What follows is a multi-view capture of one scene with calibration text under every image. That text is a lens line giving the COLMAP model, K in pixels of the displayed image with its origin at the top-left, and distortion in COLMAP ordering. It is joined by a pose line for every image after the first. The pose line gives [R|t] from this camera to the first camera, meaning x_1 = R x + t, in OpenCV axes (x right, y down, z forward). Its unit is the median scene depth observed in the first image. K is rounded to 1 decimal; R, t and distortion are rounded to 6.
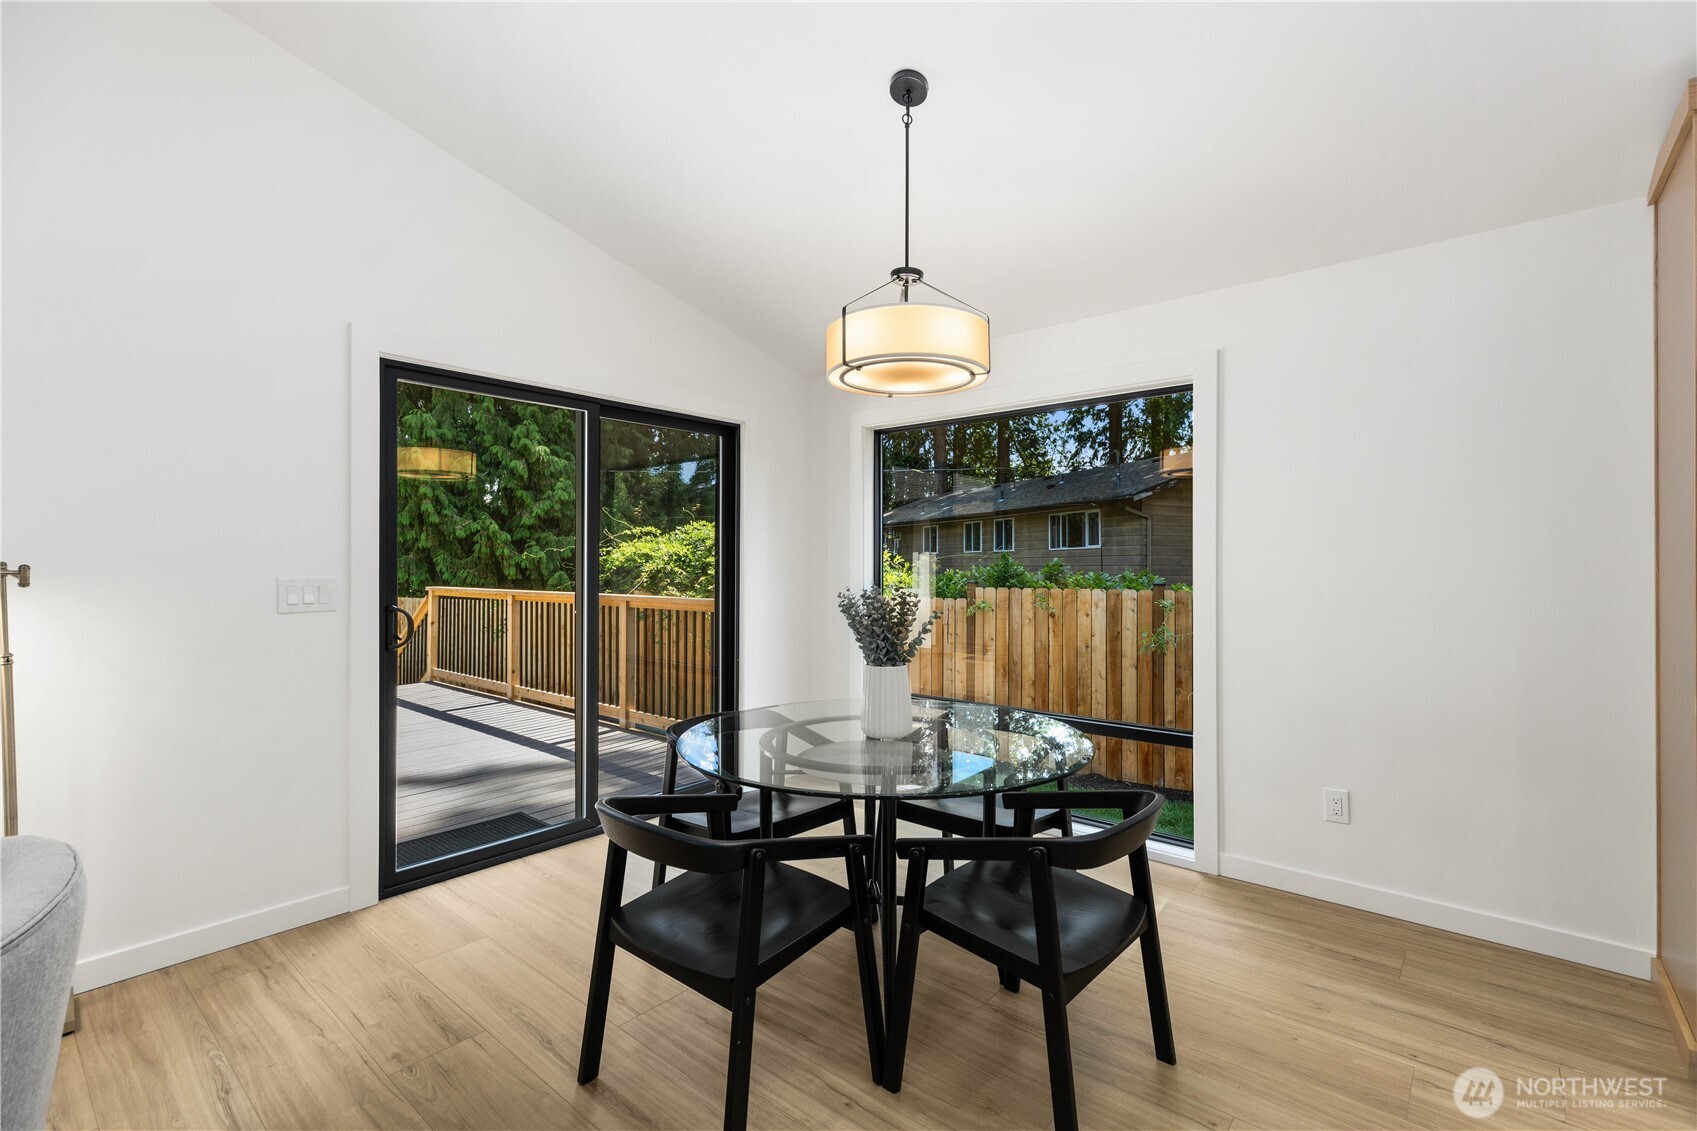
lens RADIAL K [[763.8, 0, 848.5], [0, 763.8, 565.5], [0, 0, 1]] dist [0.002593, -0.000195]
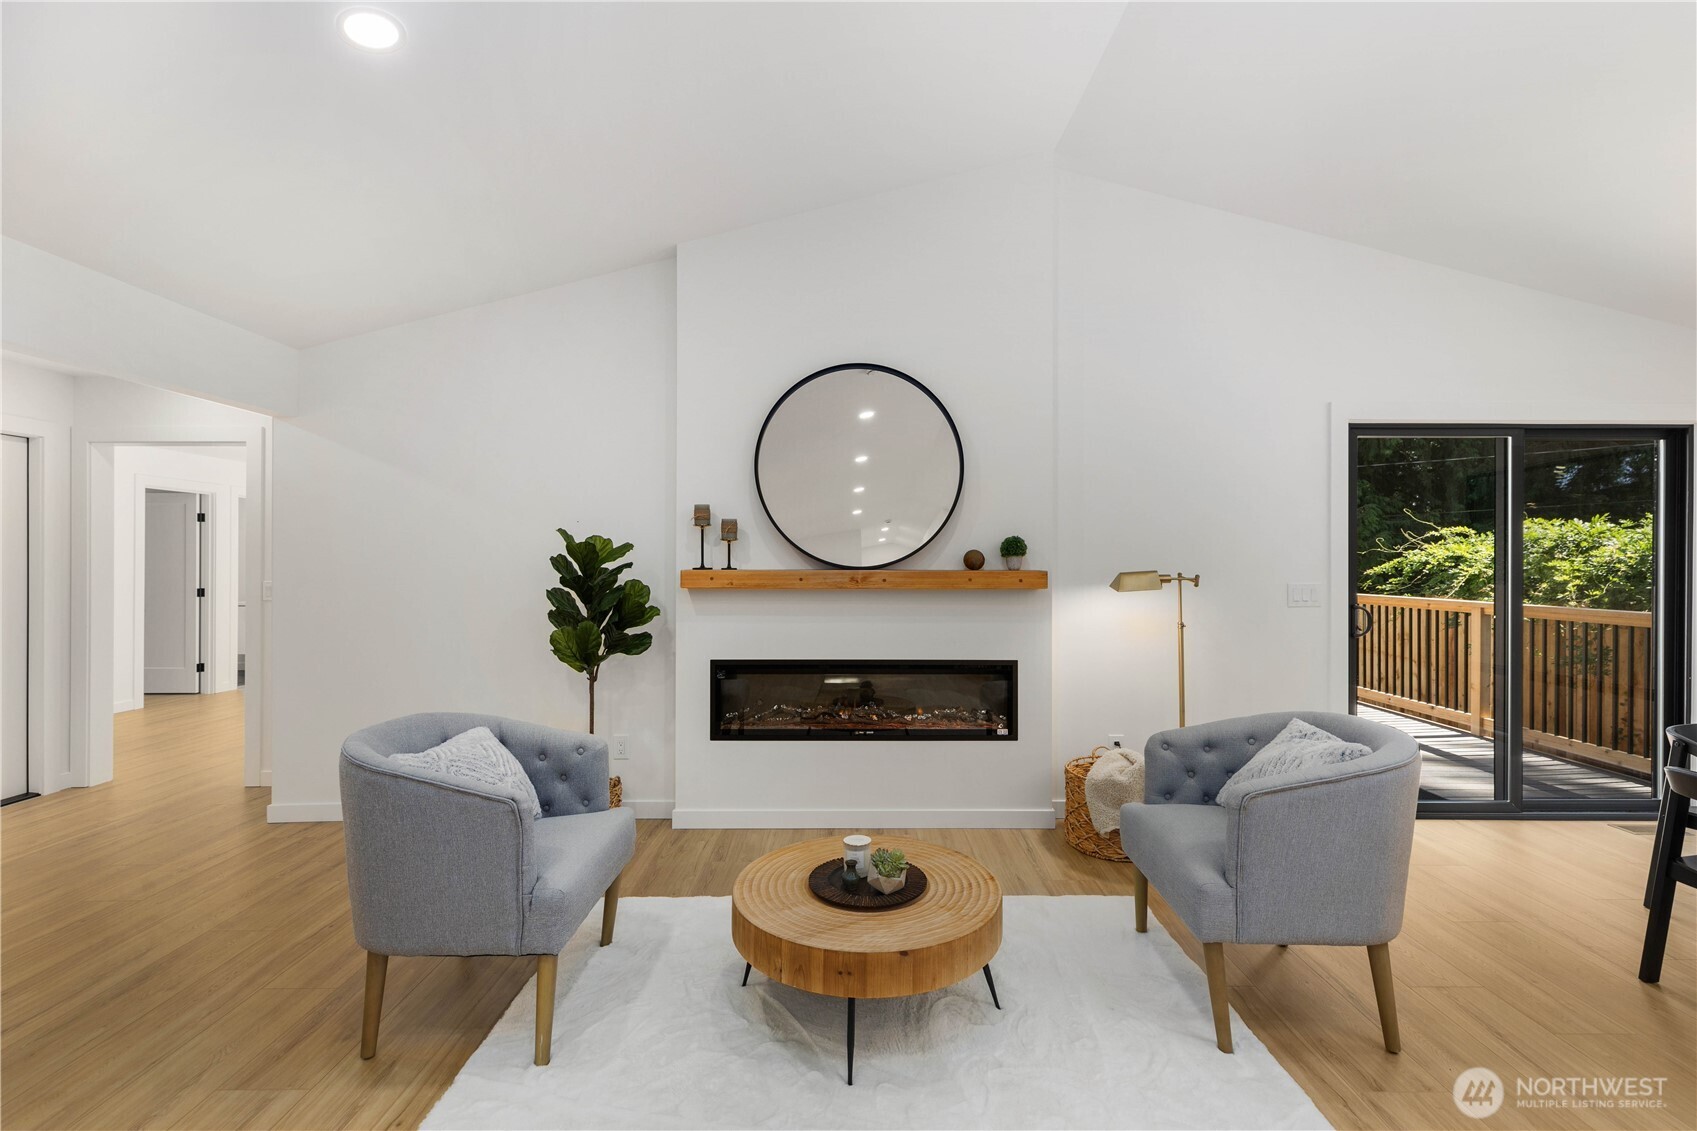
lens RADIAL K [[763.8, 0, 848.5], [0, 763.8, 565.5], [0, 0, 1]] dist [0.002593, -0.000195]
pose [[0.652539, 0.010075, -0.757688, -0.074254], [-0.006946, 0.999949, 0.007314, -0.009907], [0.757723, 0.000490, 0.652576, -0.269570]]
